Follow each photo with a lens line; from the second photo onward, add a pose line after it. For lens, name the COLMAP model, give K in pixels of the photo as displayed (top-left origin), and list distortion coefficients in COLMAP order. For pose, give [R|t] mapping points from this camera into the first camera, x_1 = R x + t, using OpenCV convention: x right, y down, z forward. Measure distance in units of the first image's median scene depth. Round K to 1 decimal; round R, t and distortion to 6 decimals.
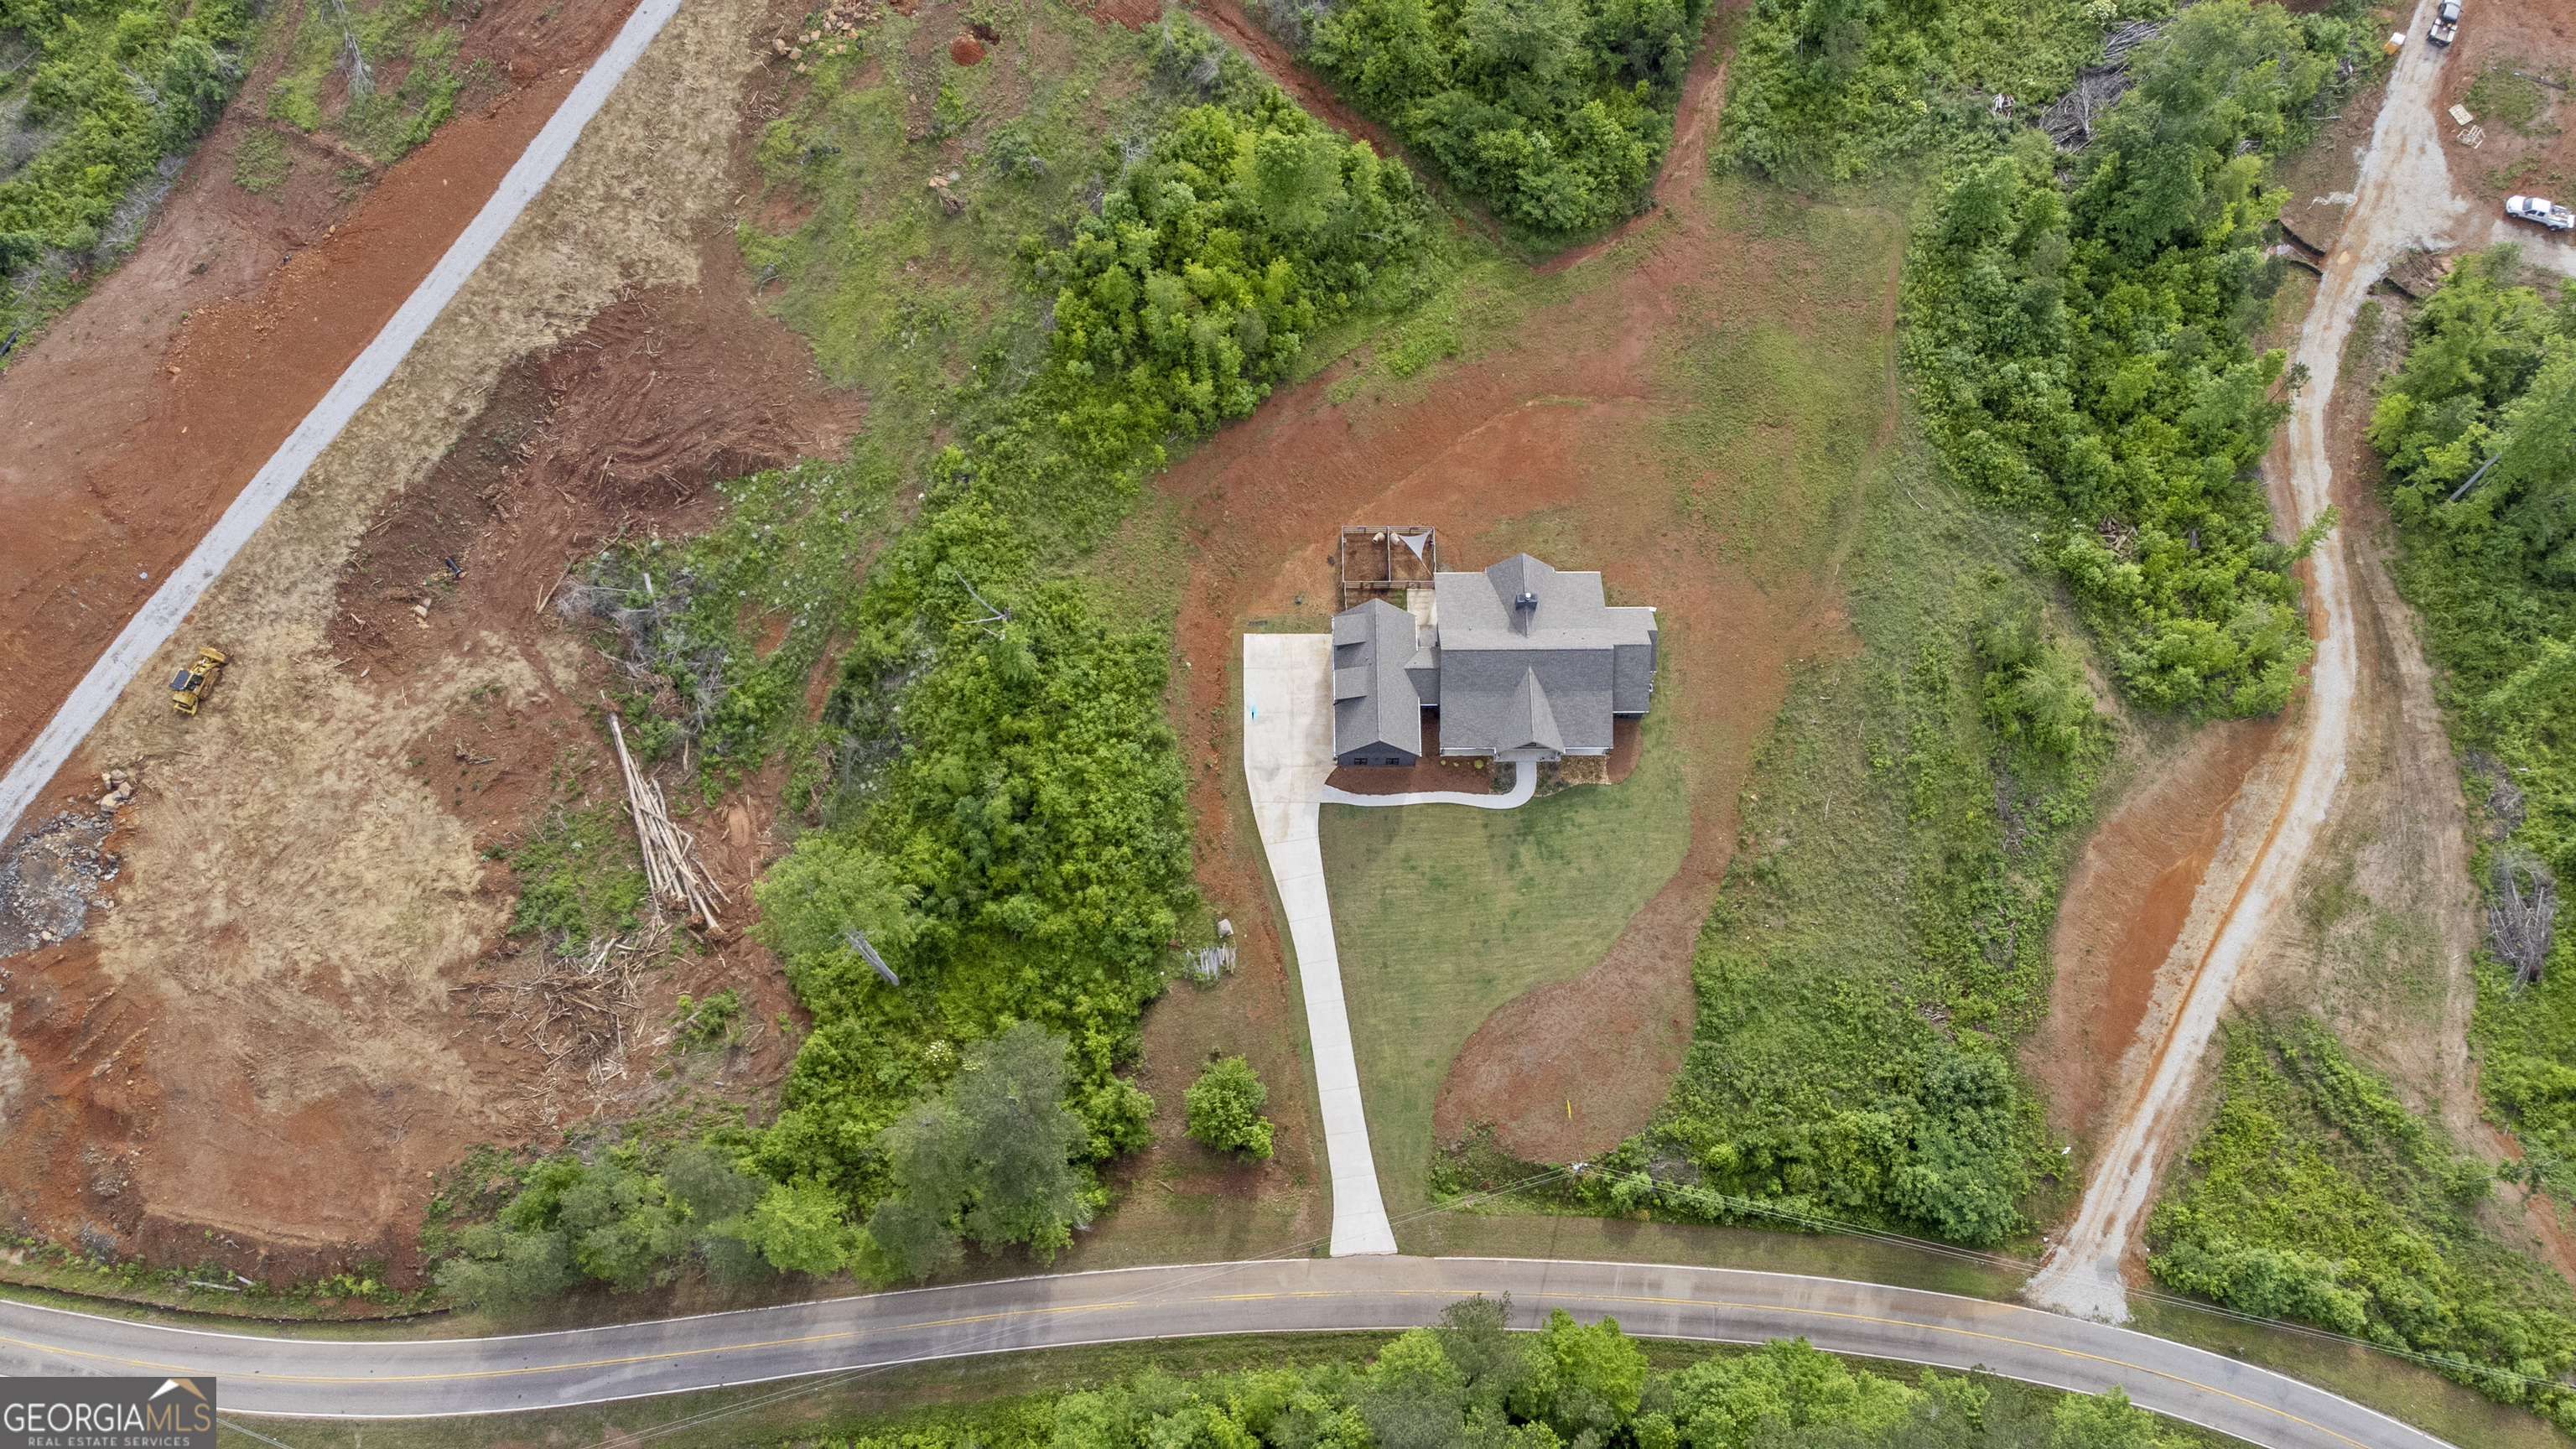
lens RADIAL K [[1824.1, 0, 1288.0], [0, 1824.1, 724.5], [0, 0, 1]] dist [0.039519, -0.000912]
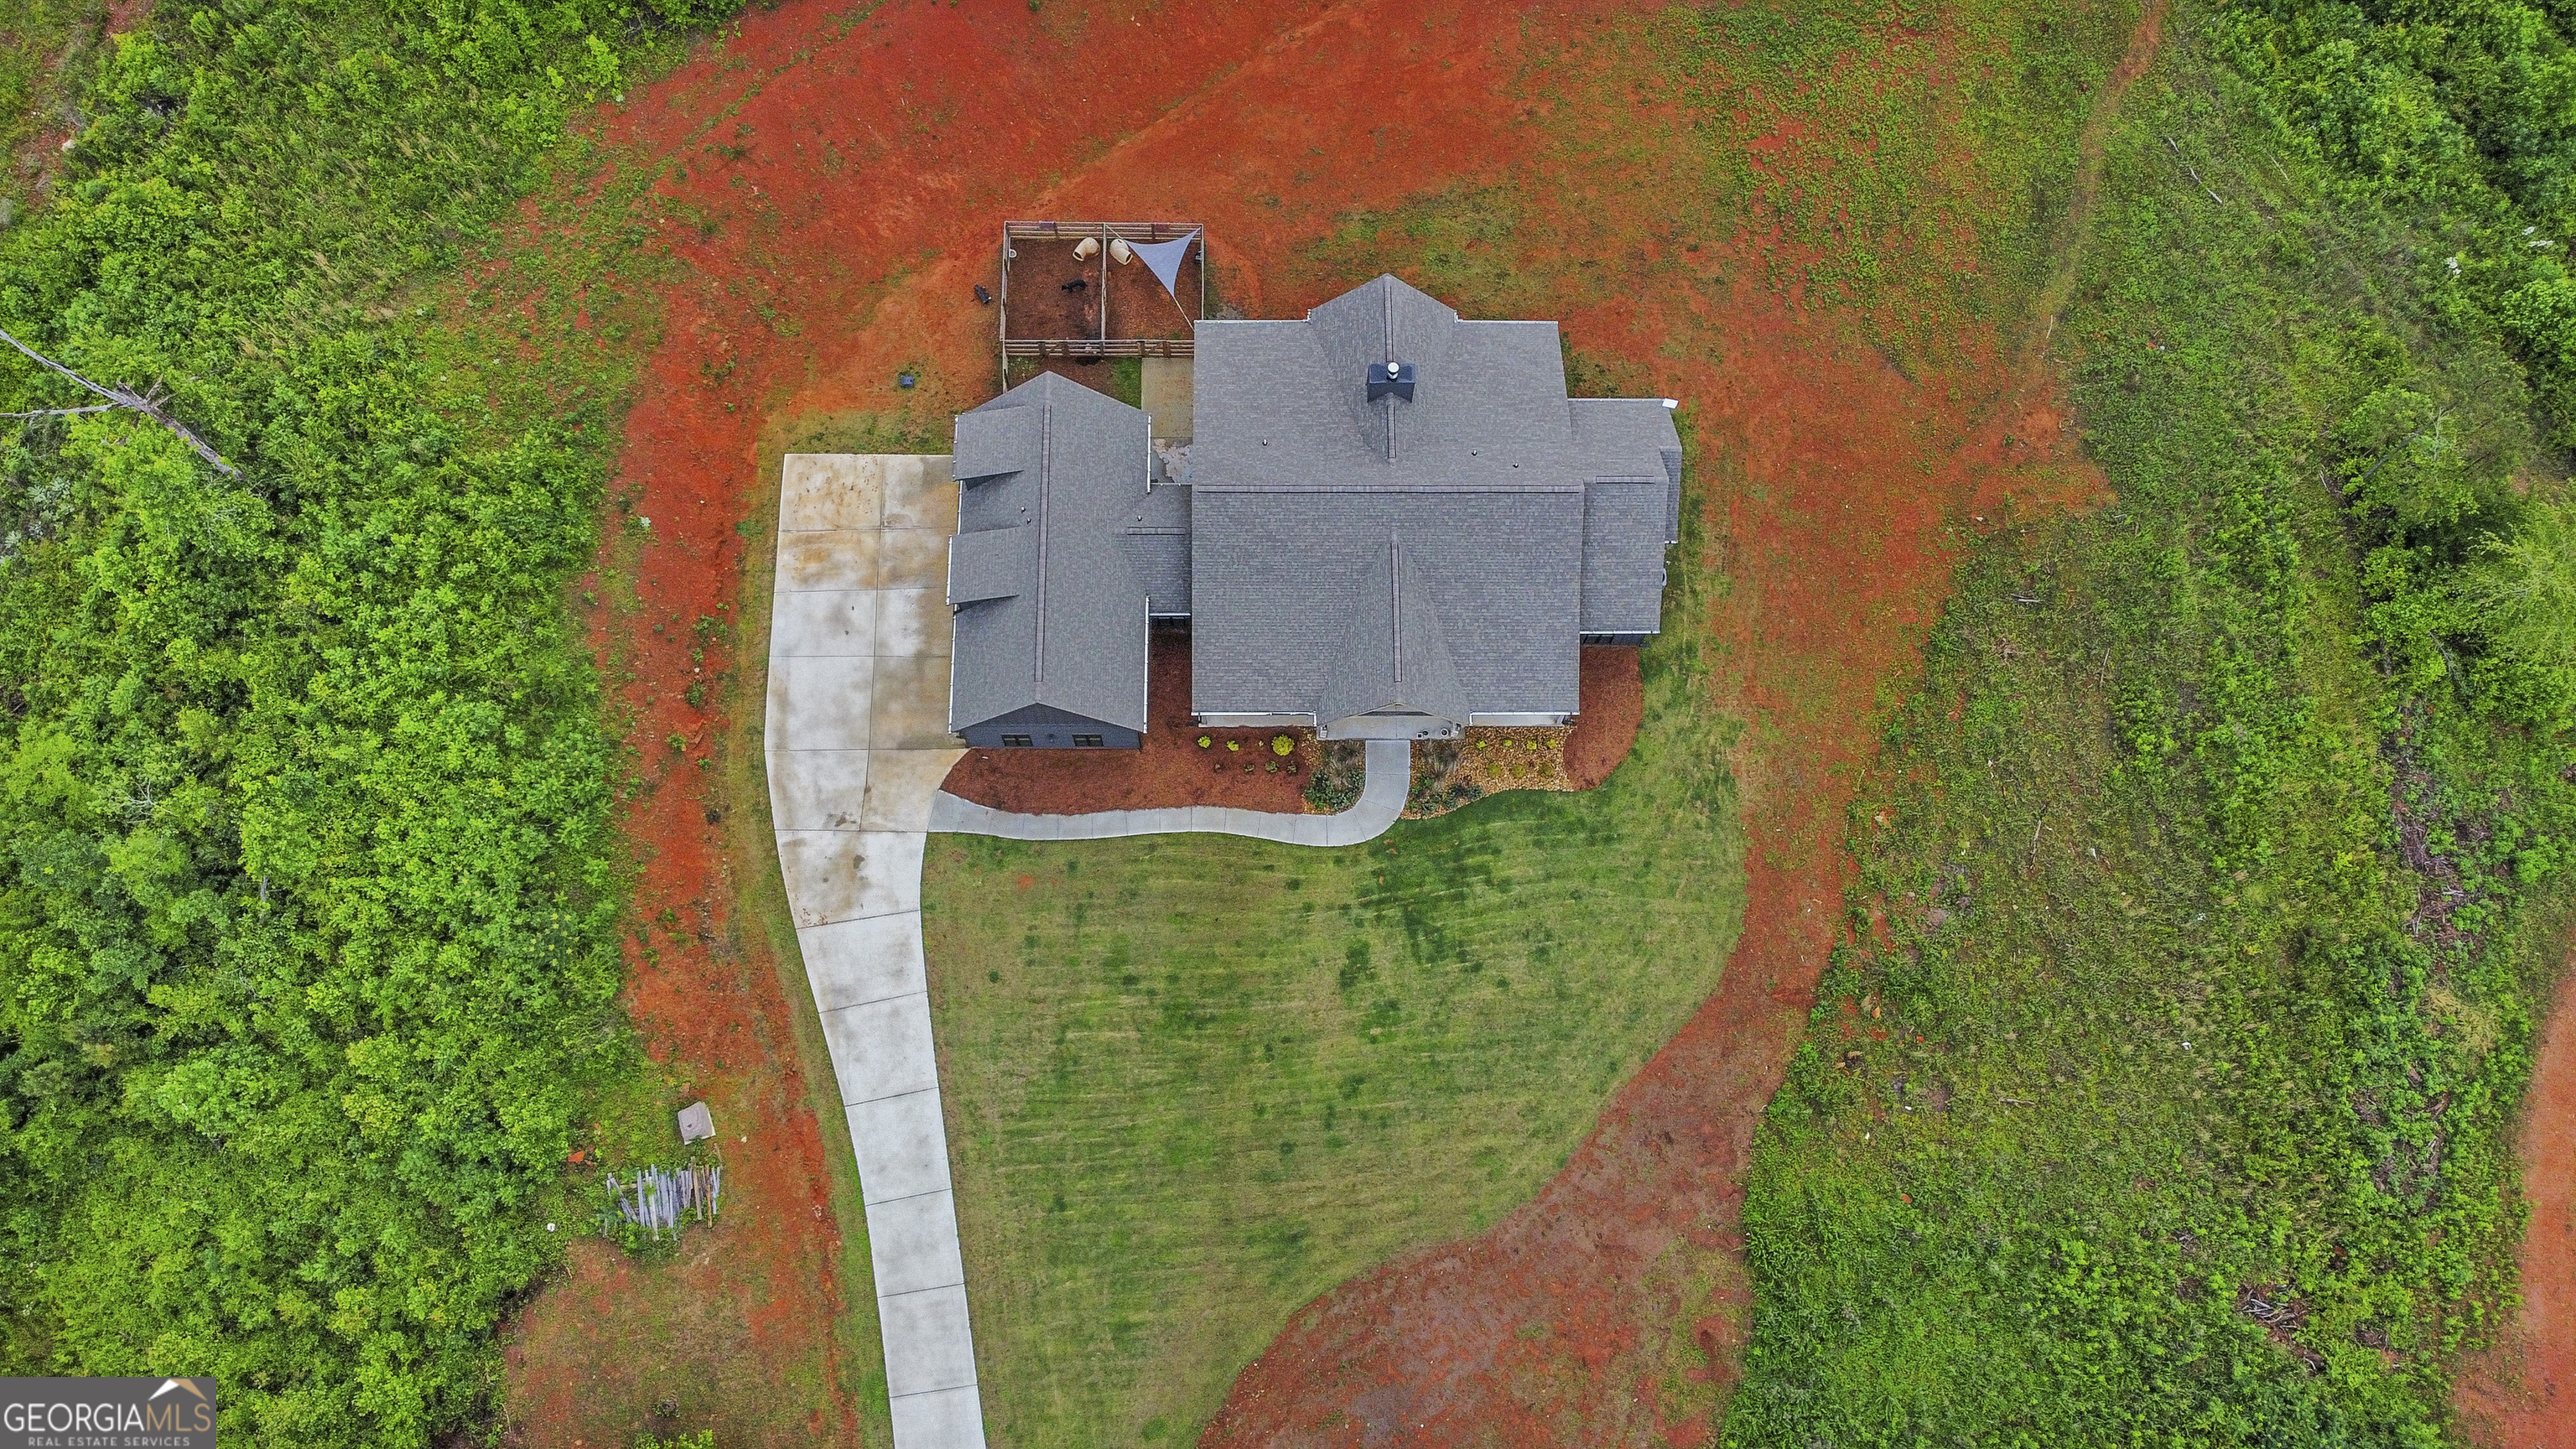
lens RADIAL K [[1945.6, 0, 1288.0], [0, 1945.6, 724.5], [0, 0, 1]] dist [-0.014399, 0.000620]
pose [[0.999627, 0.002332, 0.027214, 0.093599], [-0.004494, 0.996810, 0.079688, -0.022076], [-0.026942, -0.079781, 0.996448, 0.525218]]
